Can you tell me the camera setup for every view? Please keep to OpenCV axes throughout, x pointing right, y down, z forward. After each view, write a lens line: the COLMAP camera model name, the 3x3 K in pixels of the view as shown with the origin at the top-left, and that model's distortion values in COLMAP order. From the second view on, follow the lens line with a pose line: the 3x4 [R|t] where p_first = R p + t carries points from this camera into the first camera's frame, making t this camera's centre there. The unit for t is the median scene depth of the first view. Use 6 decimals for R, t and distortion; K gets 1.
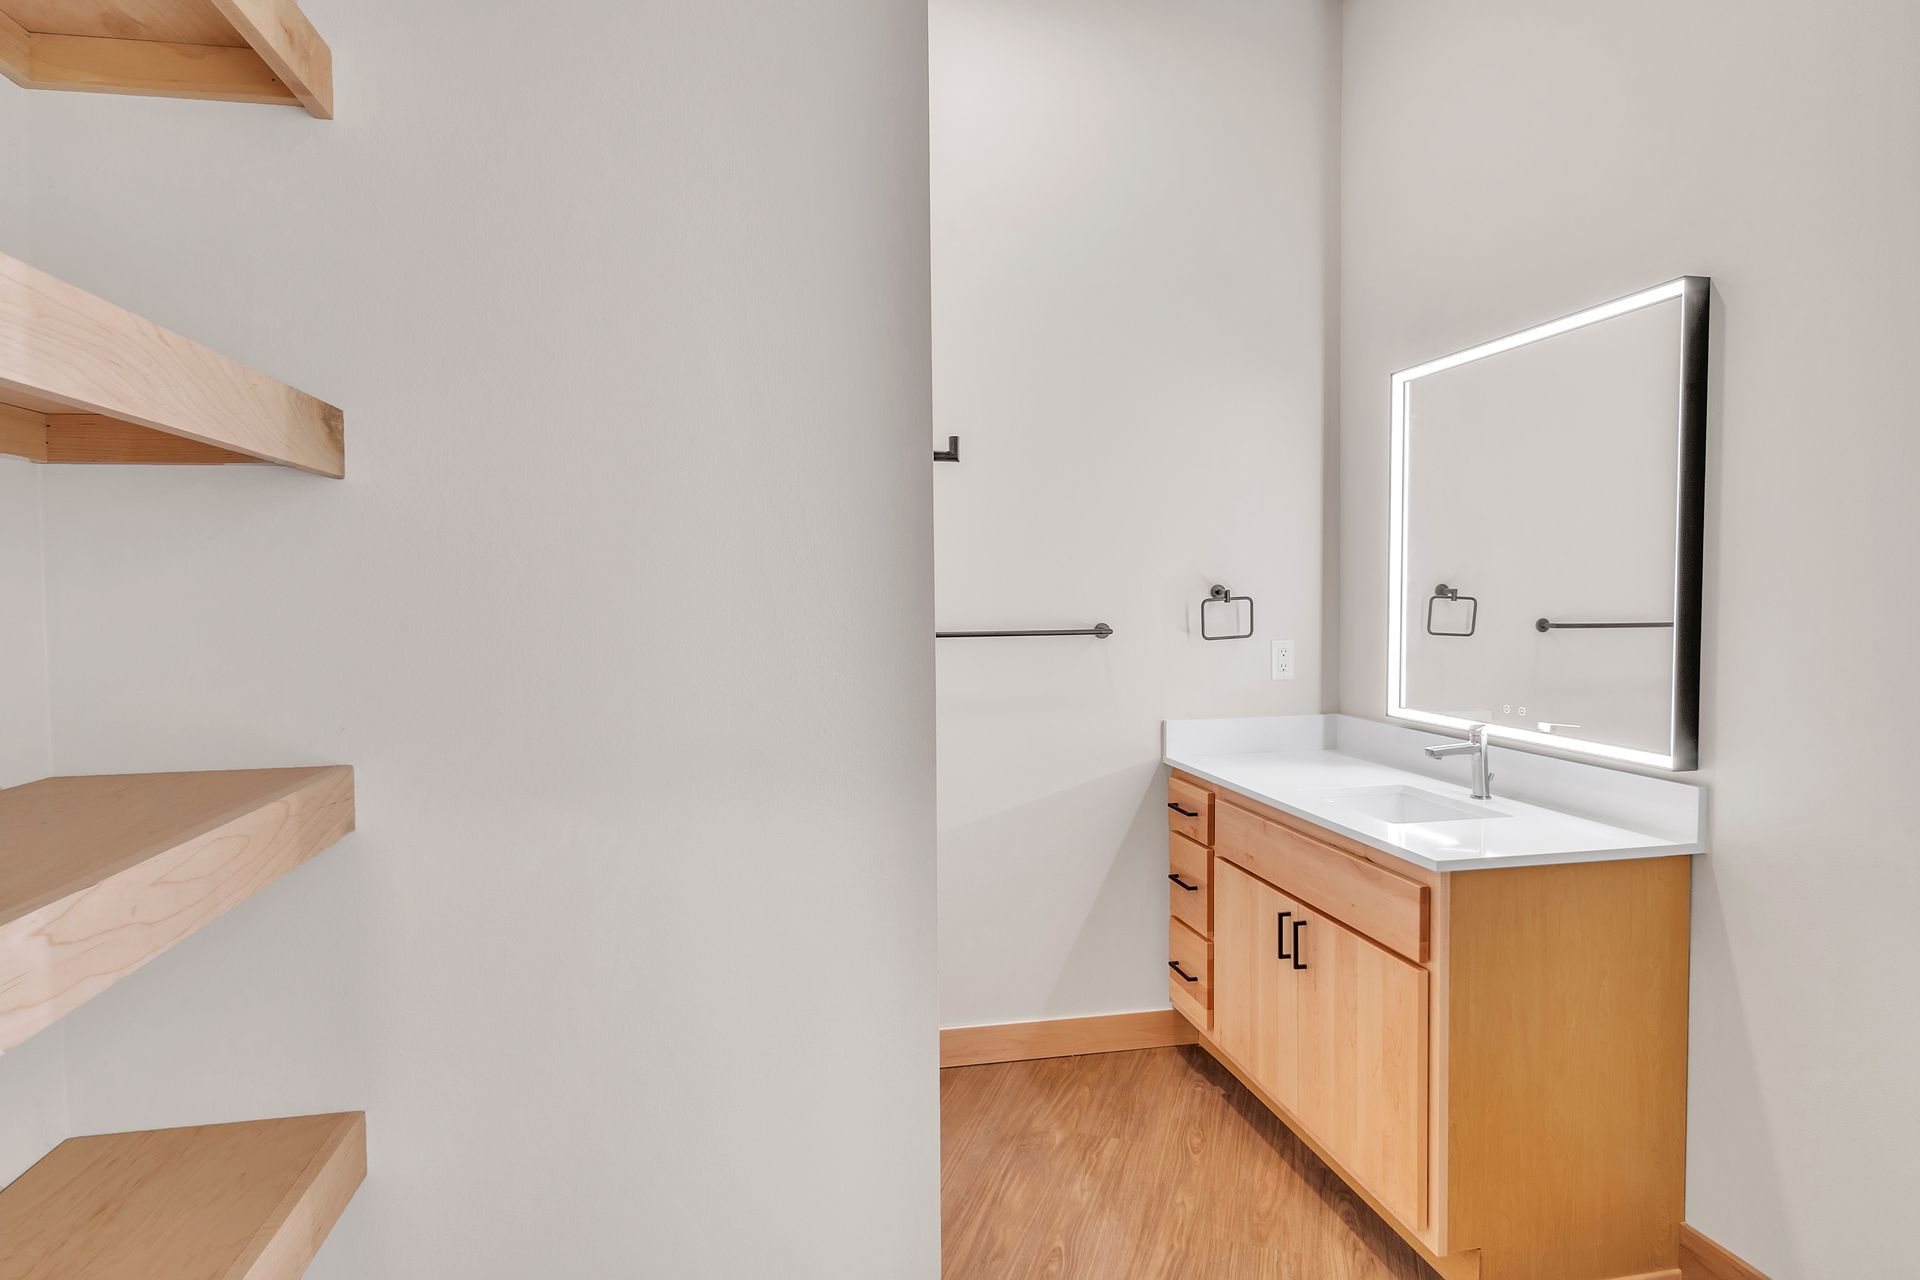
lens RADIAL K [[1076.8, 0, 952.7], [0, 1076.8, 631.9], [0, 0, 1]] dist [-0.000778, 0.001200]
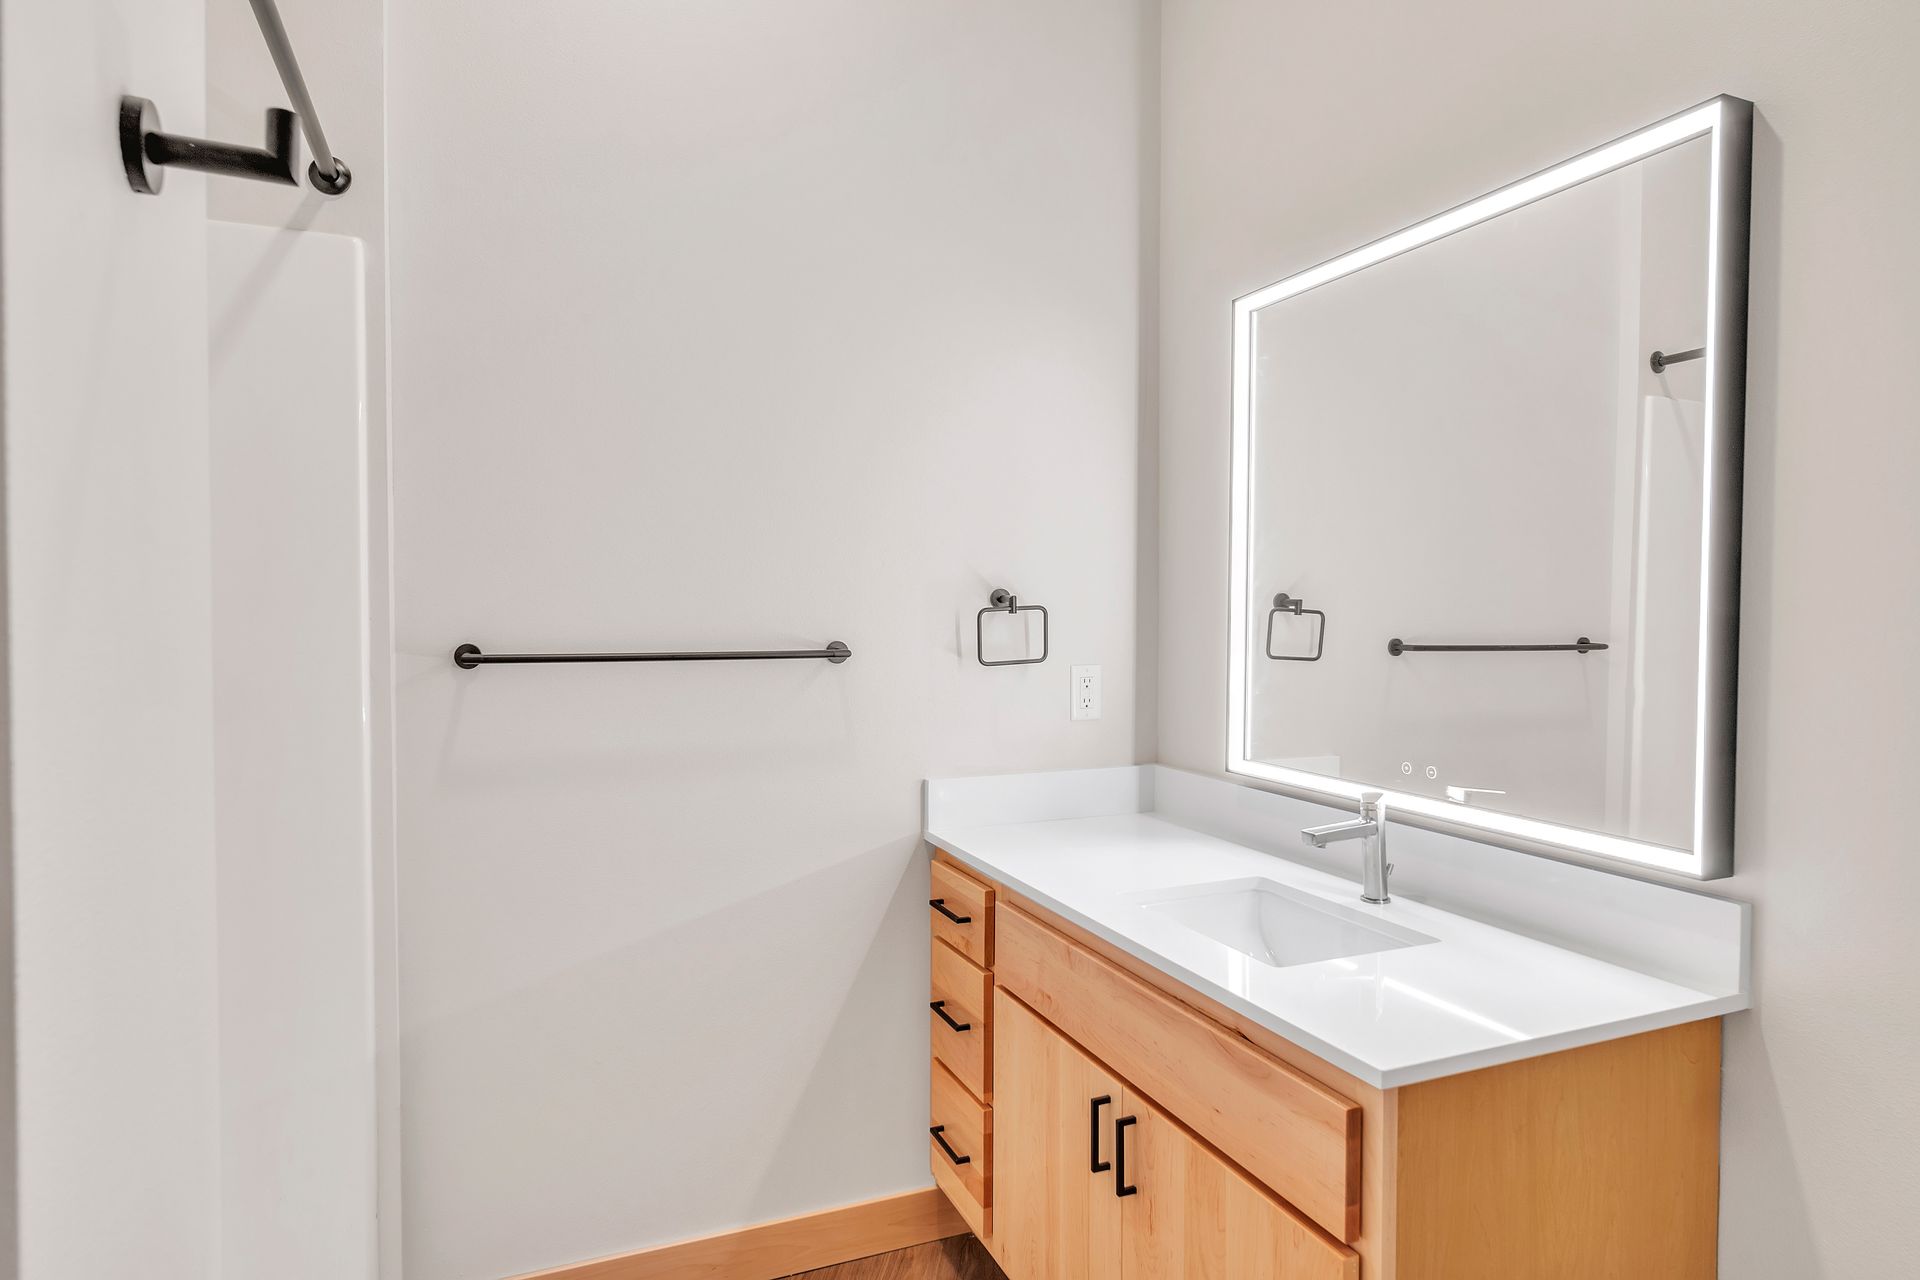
lens RADIAL K [[1076.8, 0, 952.7], [0, 1076.8, 631.9], [0, 0, 1]] dist [-0.000778, 0.001200]
pose [[0.980406, 0.007486, 0.196847, 0.082513], [-0.003756, 0.999806, -0.019311, -0.001092], [-0.196954, 0.018193, 0.980244, 0.337064]]
